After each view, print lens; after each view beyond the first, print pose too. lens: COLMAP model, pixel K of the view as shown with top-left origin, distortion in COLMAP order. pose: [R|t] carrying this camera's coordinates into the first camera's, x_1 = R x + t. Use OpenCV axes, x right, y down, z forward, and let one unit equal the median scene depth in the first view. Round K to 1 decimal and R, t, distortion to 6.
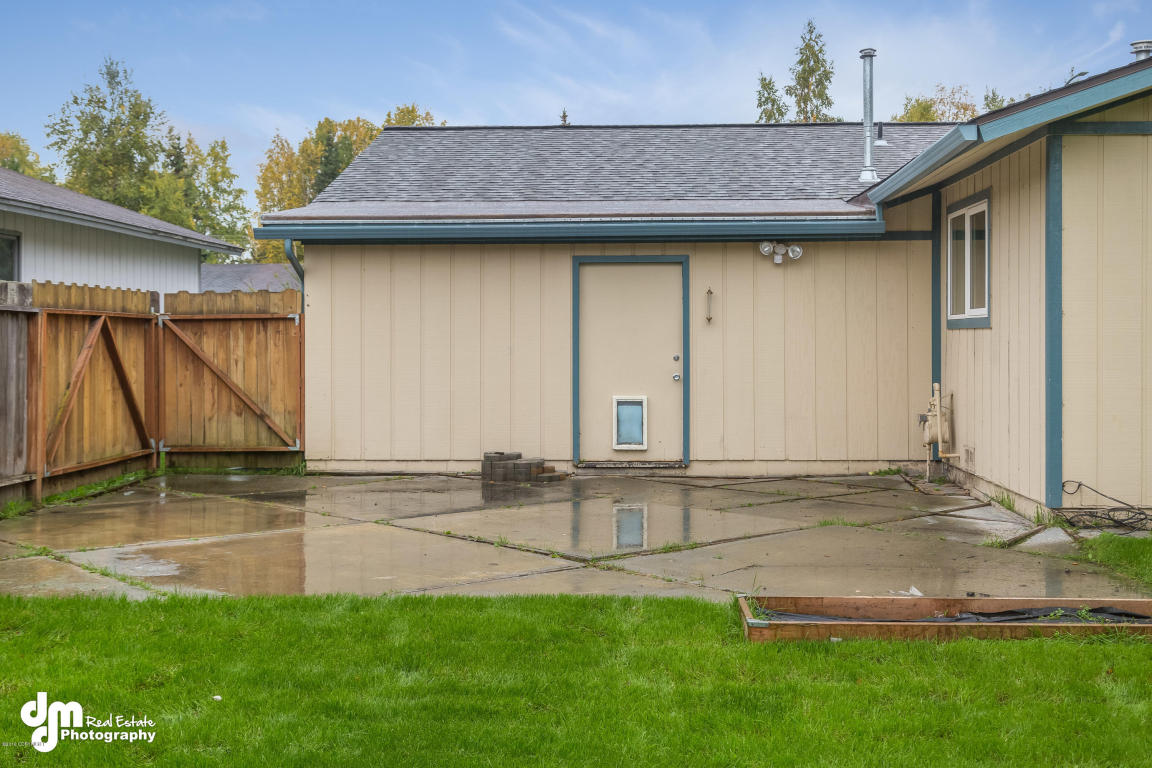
lens RADIAL K [[1478.3, 0, 576.0], [0, 1478.3, 384.3], [0, 0, 1]] dist [0.012280, 0.000000]
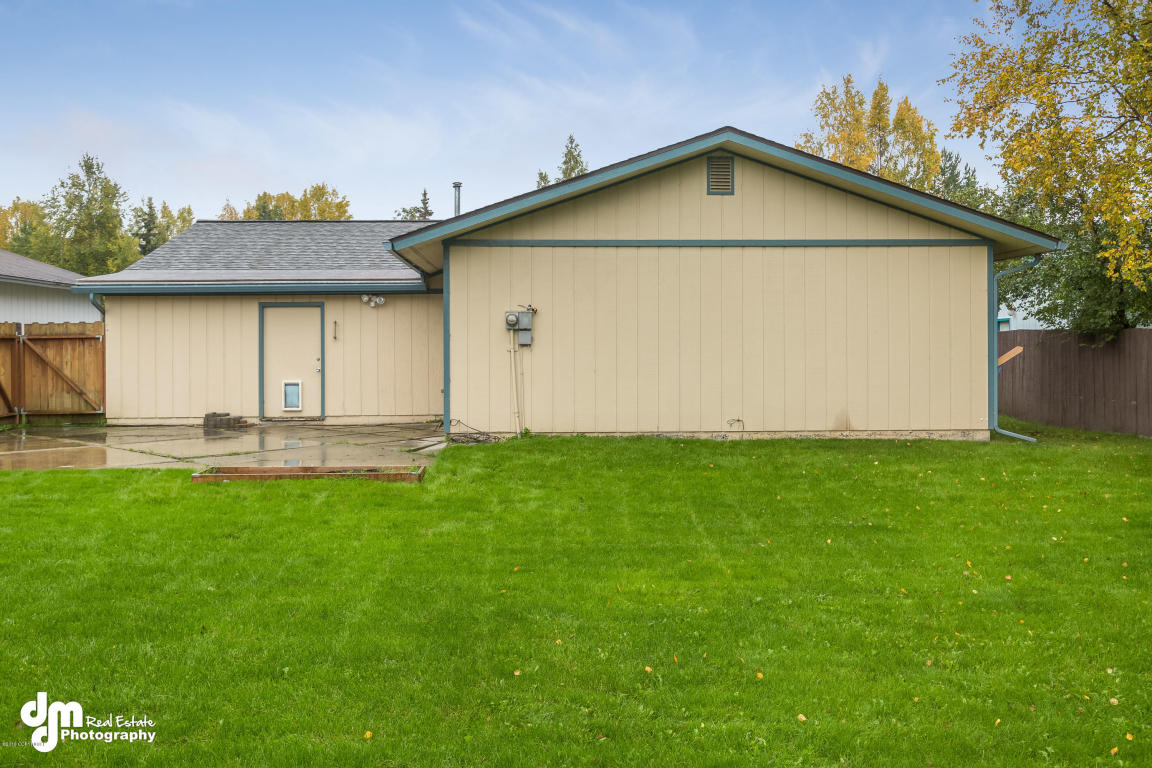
lens RADIAL K [[1059.1, 0, 576.2], [0, 1059.1, 384.4], [0, 0, 1]] dist [-0.017980, 0.000000]
pose [[0.995371, -0.007490, 0.095818, 0.252596], [0.007049, 0.999963, 0.004937, 0.008469], [-0.095851, -0.004238, 0.995387, -0.303531]]
